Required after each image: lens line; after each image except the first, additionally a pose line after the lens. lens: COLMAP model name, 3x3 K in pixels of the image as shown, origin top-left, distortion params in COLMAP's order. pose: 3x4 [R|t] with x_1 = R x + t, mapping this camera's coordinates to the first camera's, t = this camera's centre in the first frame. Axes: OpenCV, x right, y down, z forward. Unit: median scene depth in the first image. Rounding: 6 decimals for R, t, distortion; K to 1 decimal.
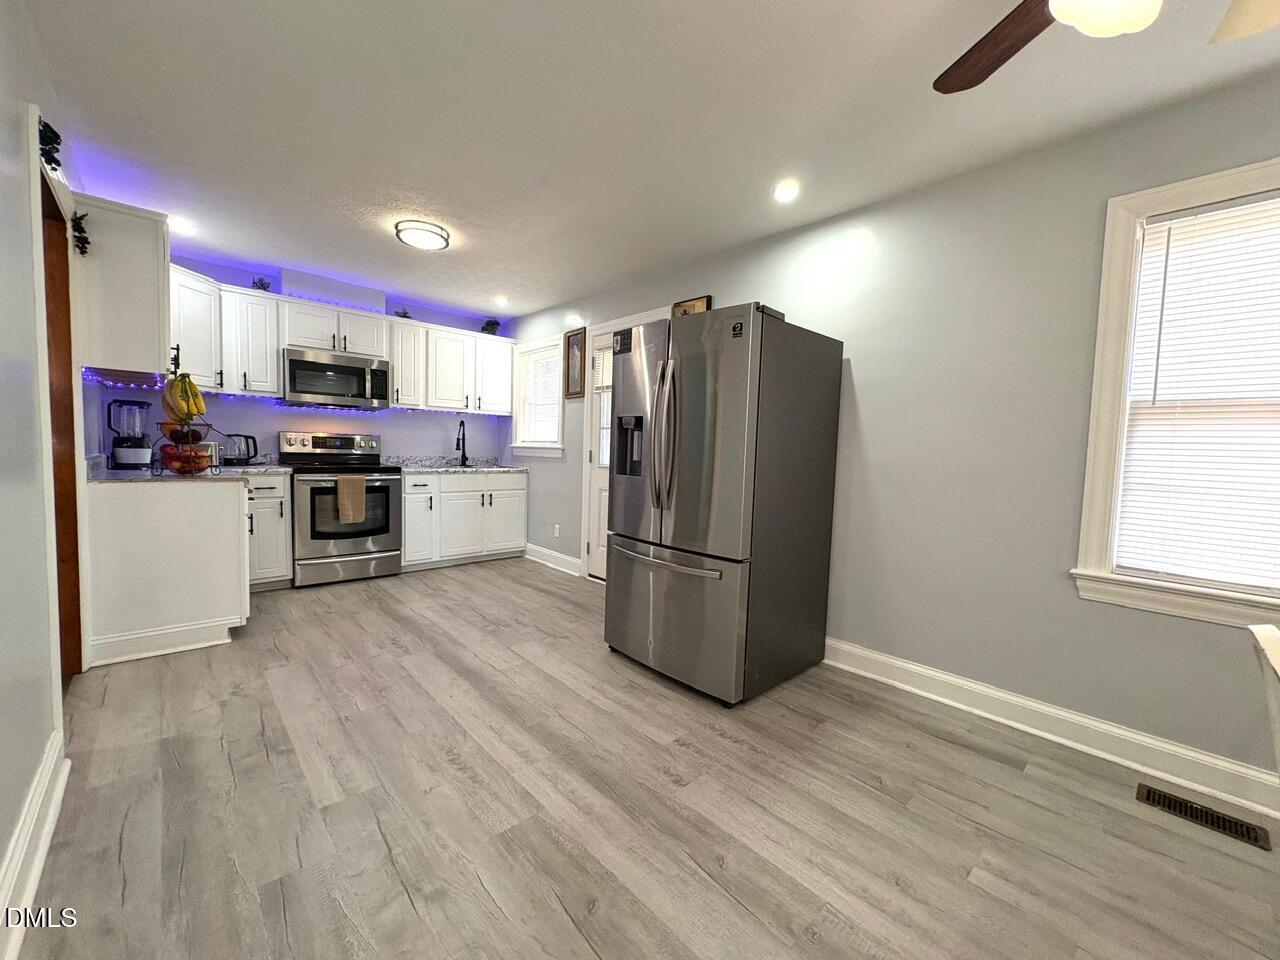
lens RADIAL K [[509.0, 0, 639.6], [0, 509.0, 480.3], [0, 0, 1]] dist [-0.001307, 0.000868]
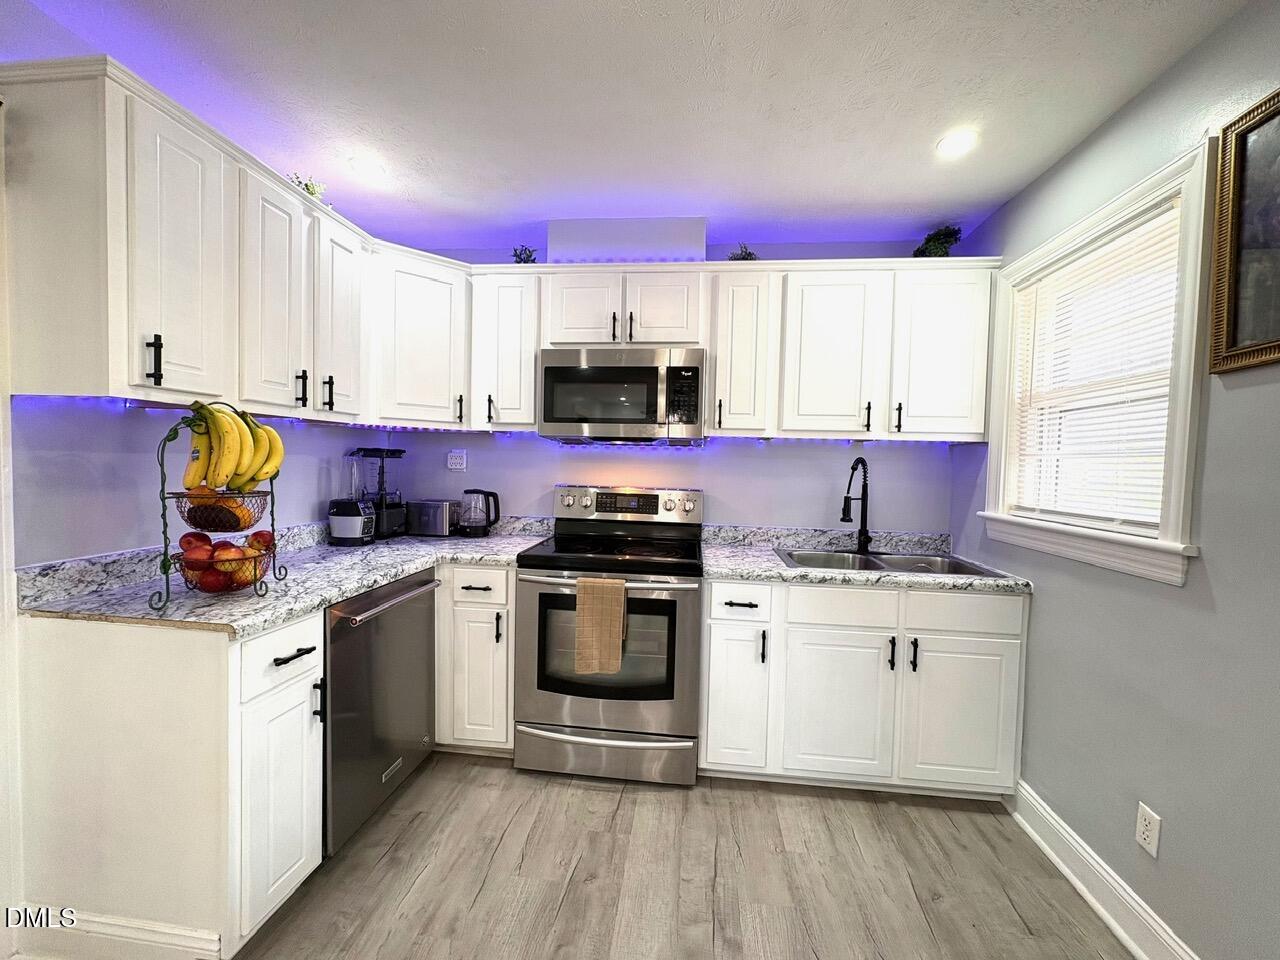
lens RADIAL K [[509.0, 0, 643.6], [0, 509.0, 479.9], [0, 0, 1]] dist [-0.001307, 0.000868]
pose [[0.653746, 0.013292, -0.756598, -0.135788], [-0.050600, 0.998376, -0.026183, -0.080204], [0.755021, 0.055401, 0.653356, 0.590103]]
